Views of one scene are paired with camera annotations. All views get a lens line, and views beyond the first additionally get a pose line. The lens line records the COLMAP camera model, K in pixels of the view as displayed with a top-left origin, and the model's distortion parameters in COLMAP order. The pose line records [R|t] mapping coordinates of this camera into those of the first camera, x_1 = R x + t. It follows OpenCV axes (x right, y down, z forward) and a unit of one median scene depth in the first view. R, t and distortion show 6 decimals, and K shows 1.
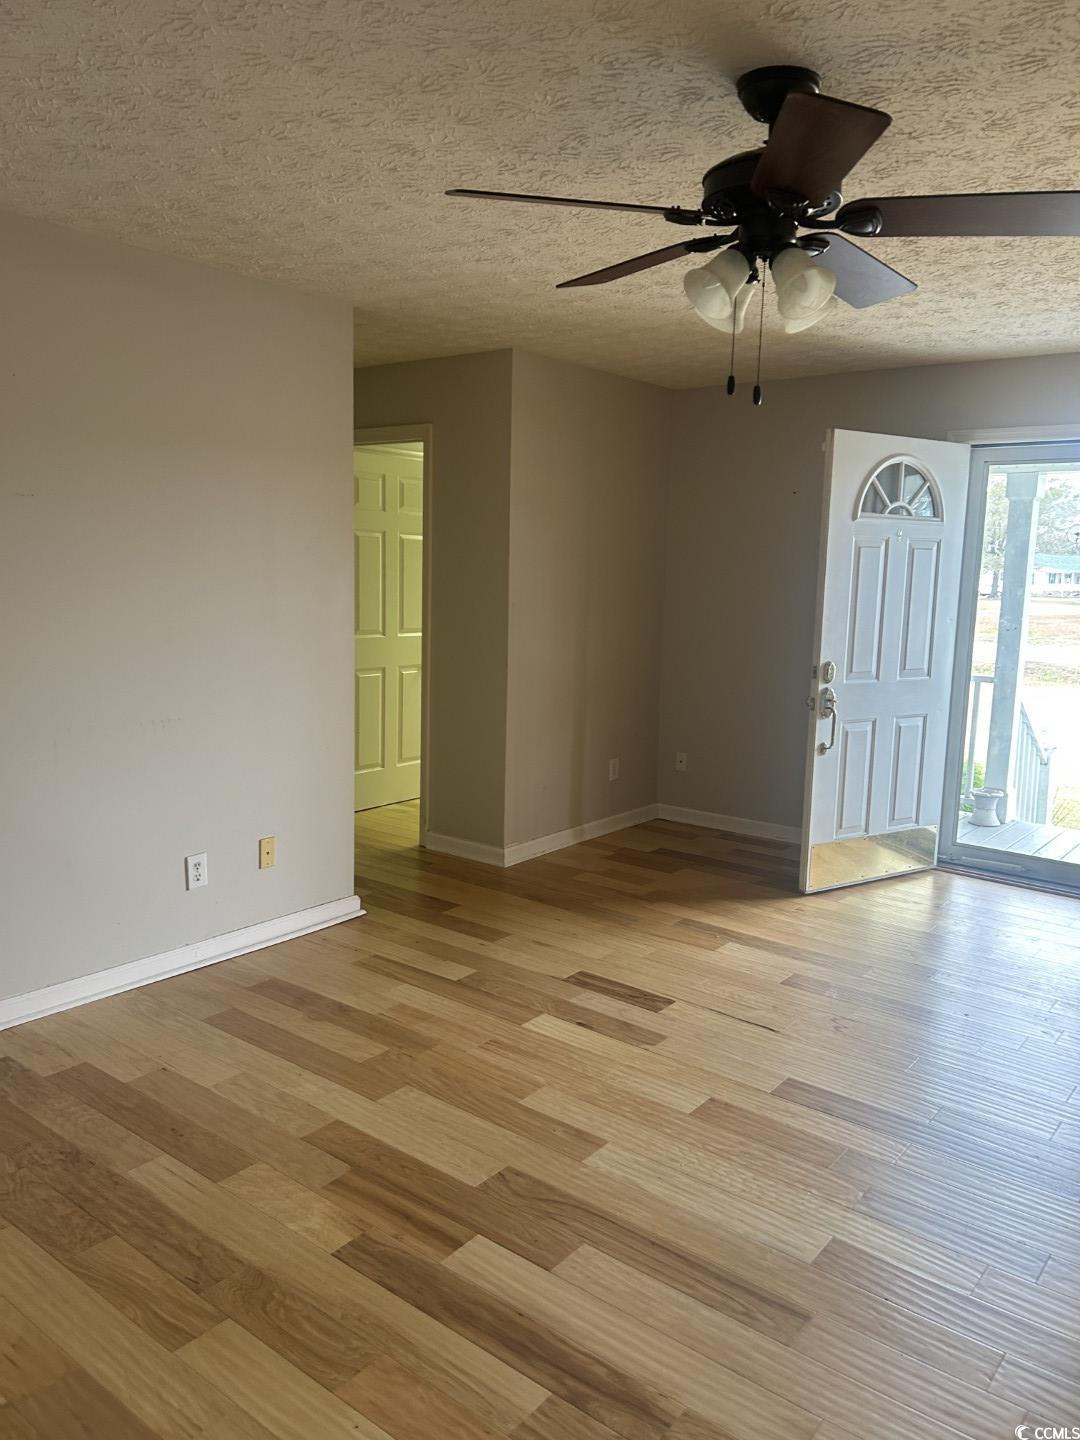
lens RADIAL K [[1083.1, 0, 541.7], [0, 1083.1, 721.4], [0, 0, 1]] dist [0.010196, -0.000960]
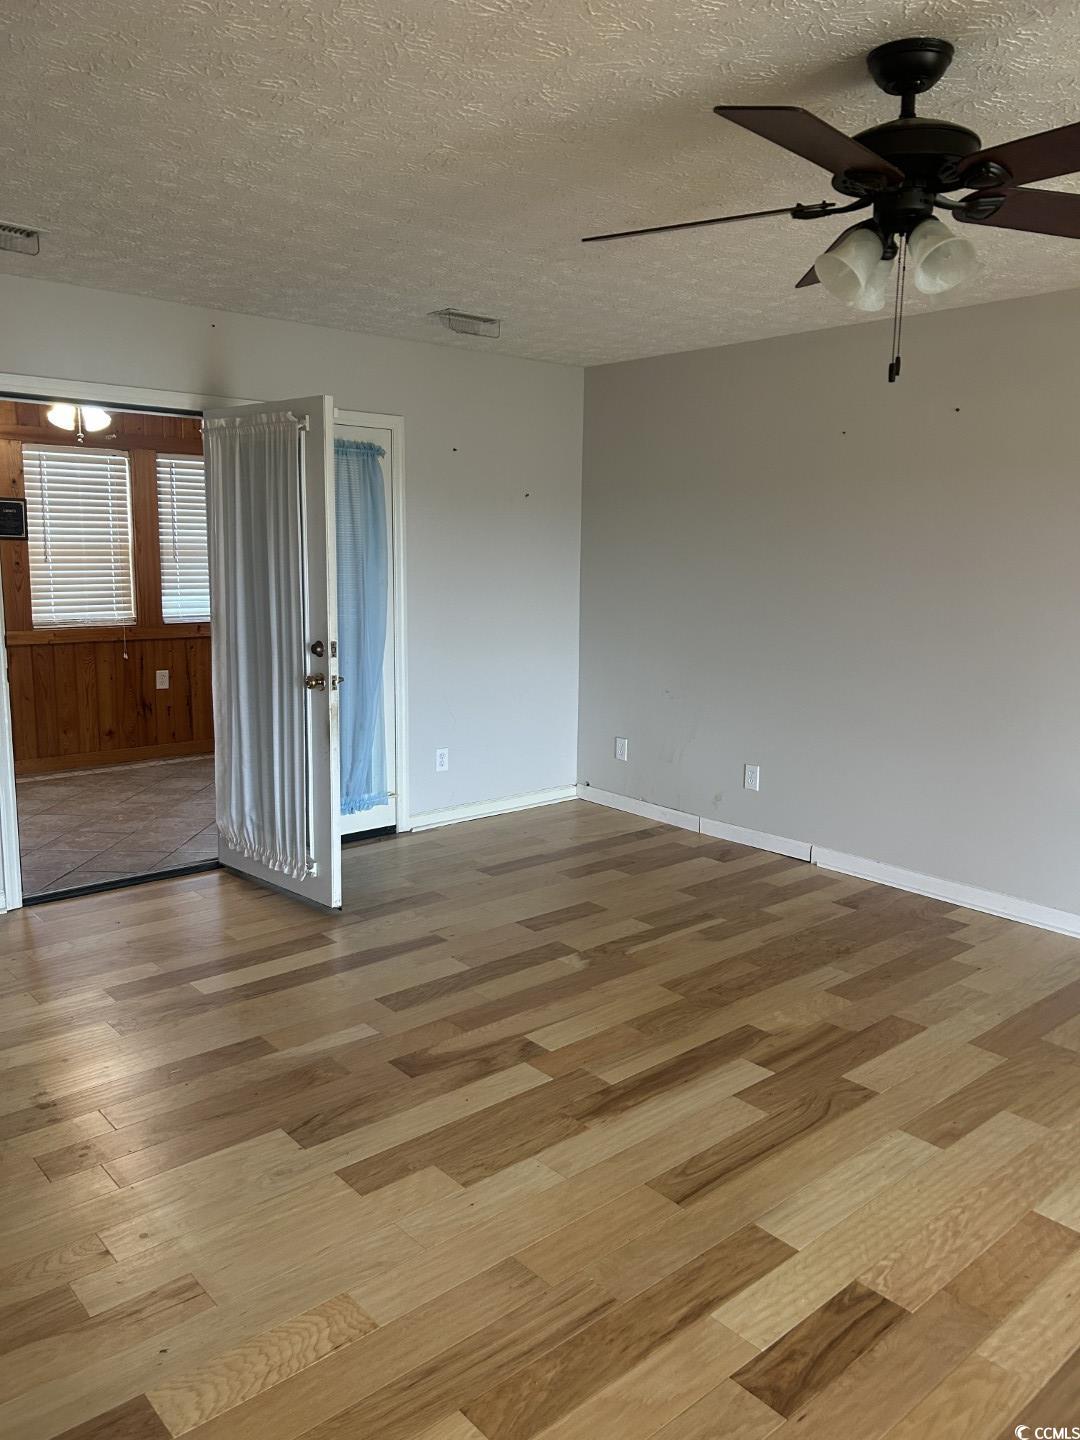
lens RADIAL K [[1083.1, 0, 534.7], [0, 1083.1, 721.1], [0, 0, 1]] dist [0.010196, -0.000960]
pose [[-0.192246, 0.129423, -0.972775, 1.108109], [-0.160210, 0.973827, 0.161224, -0.089830], [0.968181, 0.186843, -0.166480, 0.794872]]
